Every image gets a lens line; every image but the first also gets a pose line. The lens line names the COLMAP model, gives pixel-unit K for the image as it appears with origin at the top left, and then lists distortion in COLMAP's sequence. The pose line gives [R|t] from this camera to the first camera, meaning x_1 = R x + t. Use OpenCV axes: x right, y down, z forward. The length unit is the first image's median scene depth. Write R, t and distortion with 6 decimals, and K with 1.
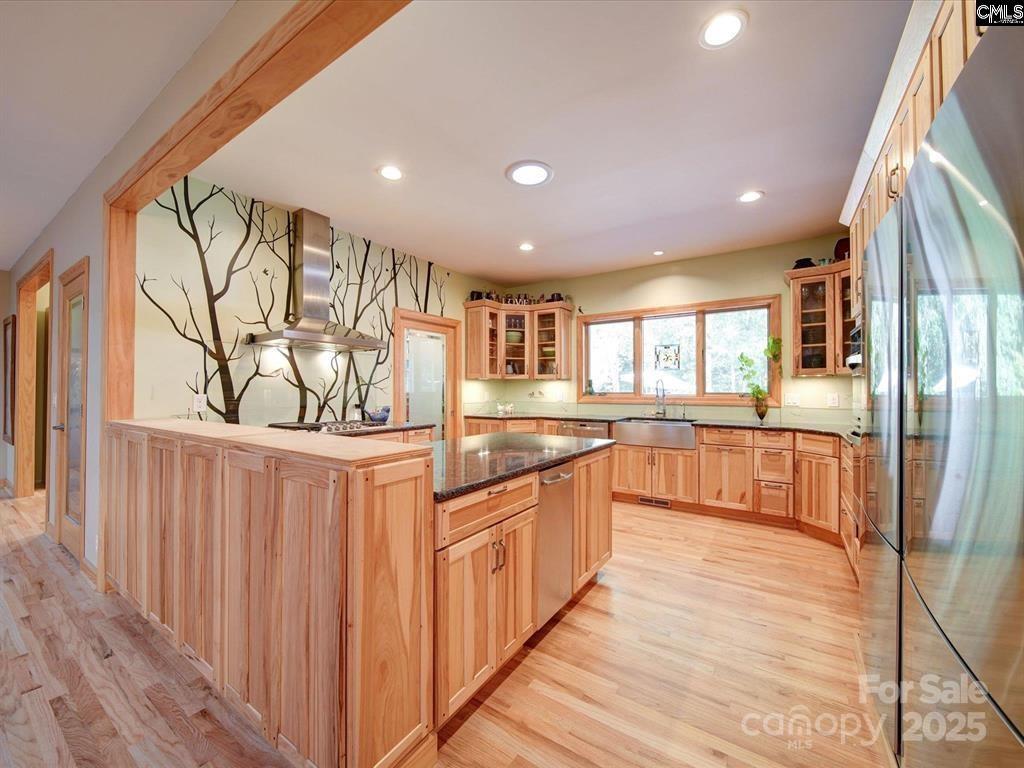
lens RADIAL K [[403.8, 0, 511.5], [0, 403.8, 384.4], [0, 0, 1]] dist [-0.000049, -0.000399]
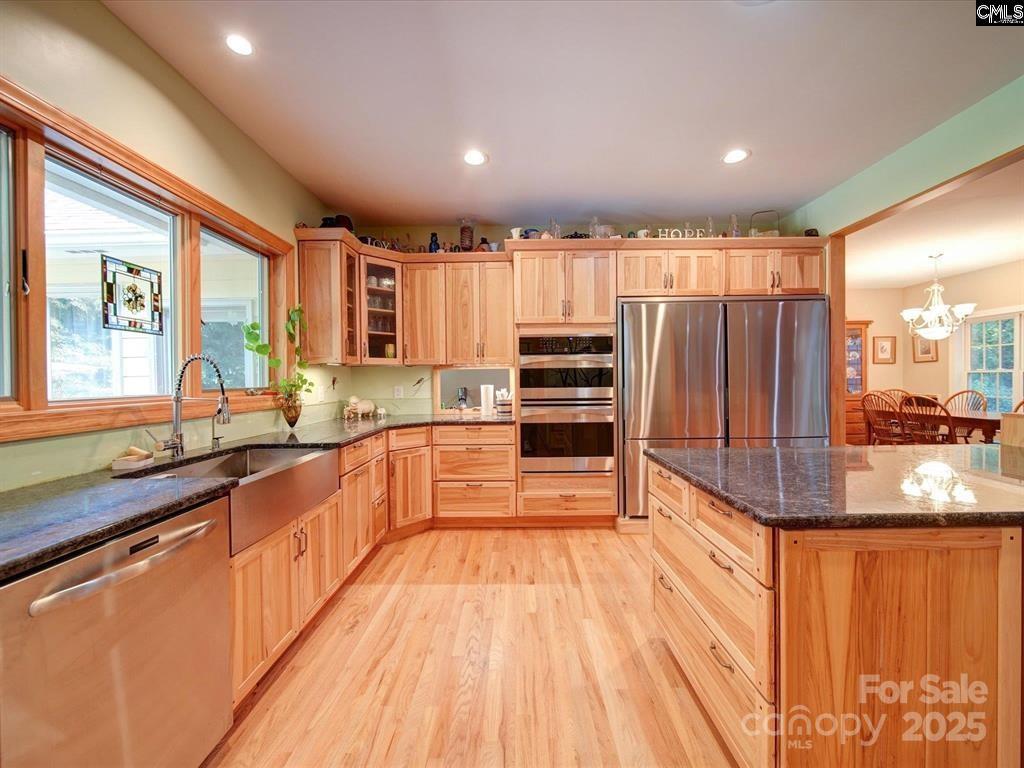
lens RADIAL K [[403.8, 0, 515.3], [0, 403.8, 385.6], [0, 0, 1]] dist [-0.000049, -0.000399]
pose [[-0.556698, -0.006818, 0.830687, -0.156473], [0.003516, 0.999938, 0.010563, 0.014901], [-0.830708, 0.008801, -0.556639, 1.216548]]
